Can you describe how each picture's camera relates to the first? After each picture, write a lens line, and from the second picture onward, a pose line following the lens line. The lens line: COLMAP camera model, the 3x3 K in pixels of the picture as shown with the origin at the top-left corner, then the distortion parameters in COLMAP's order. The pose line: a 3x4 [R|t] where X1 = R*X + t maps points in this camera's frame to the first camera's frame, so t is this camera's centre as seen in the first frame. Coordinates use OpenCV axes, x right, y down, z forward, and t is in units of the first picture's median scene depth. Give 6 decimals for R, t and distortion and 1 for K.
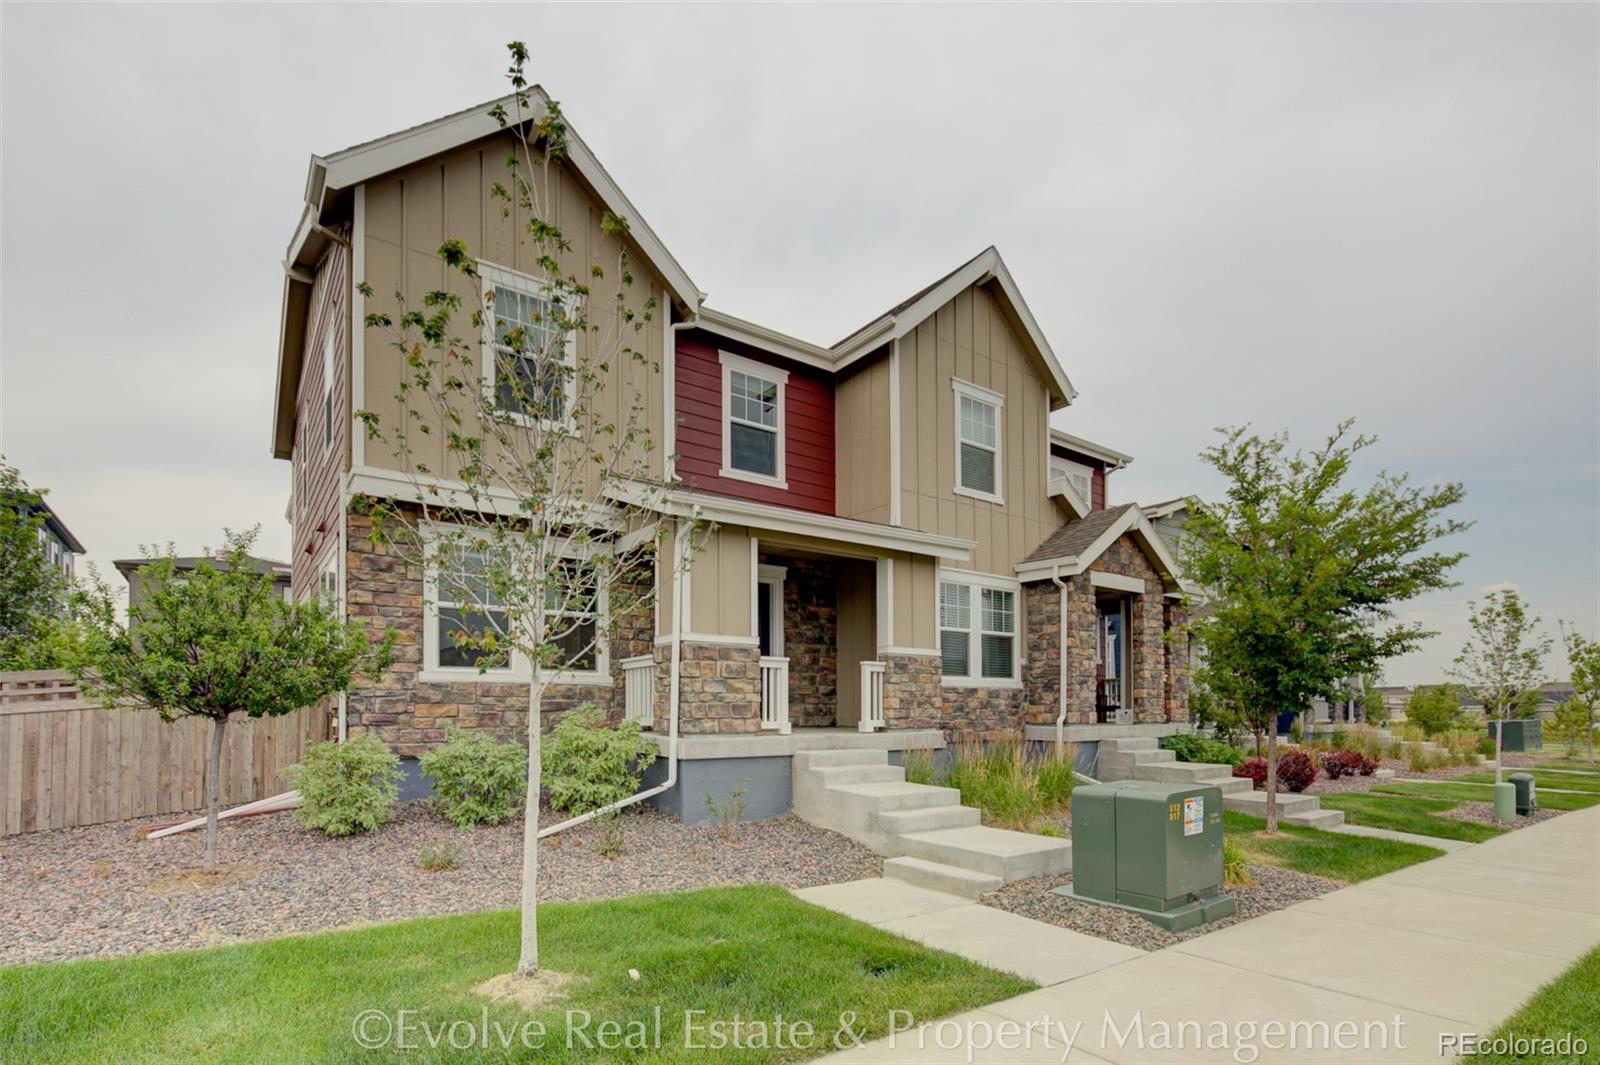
lens RADIAL K [[759.3, 0, 799.4], [0, 759.3, 701.0], [0, 0, 1]] dist [0.001645, 0.000157]
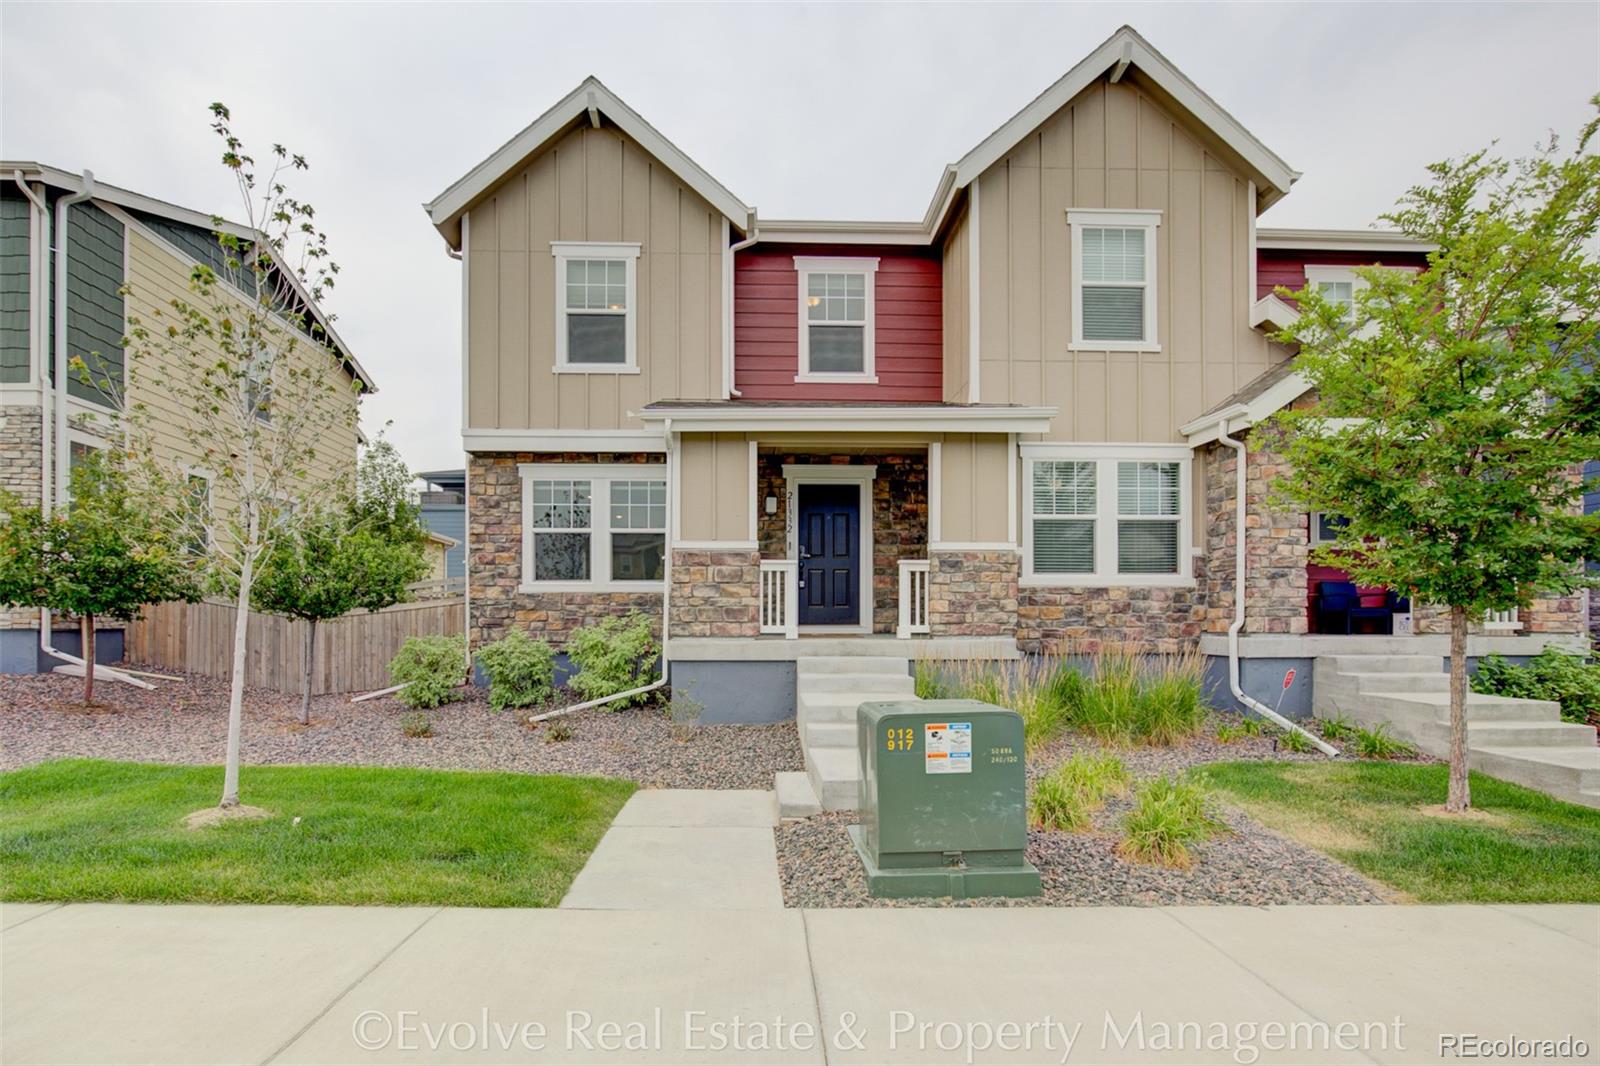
lens RADIAL K [[744.8, 0, 795.6], [0, 744.8, 622.8], [0, 0, 1]] dist [0.000339, 0.000677]
pose [[0.830784, -0.000704, -0.556595, 0.461295], [0.006335, 0.999946, 0.008191, 0.013740], [0.556560, -0.010331, 0.830743, 0.186281]]
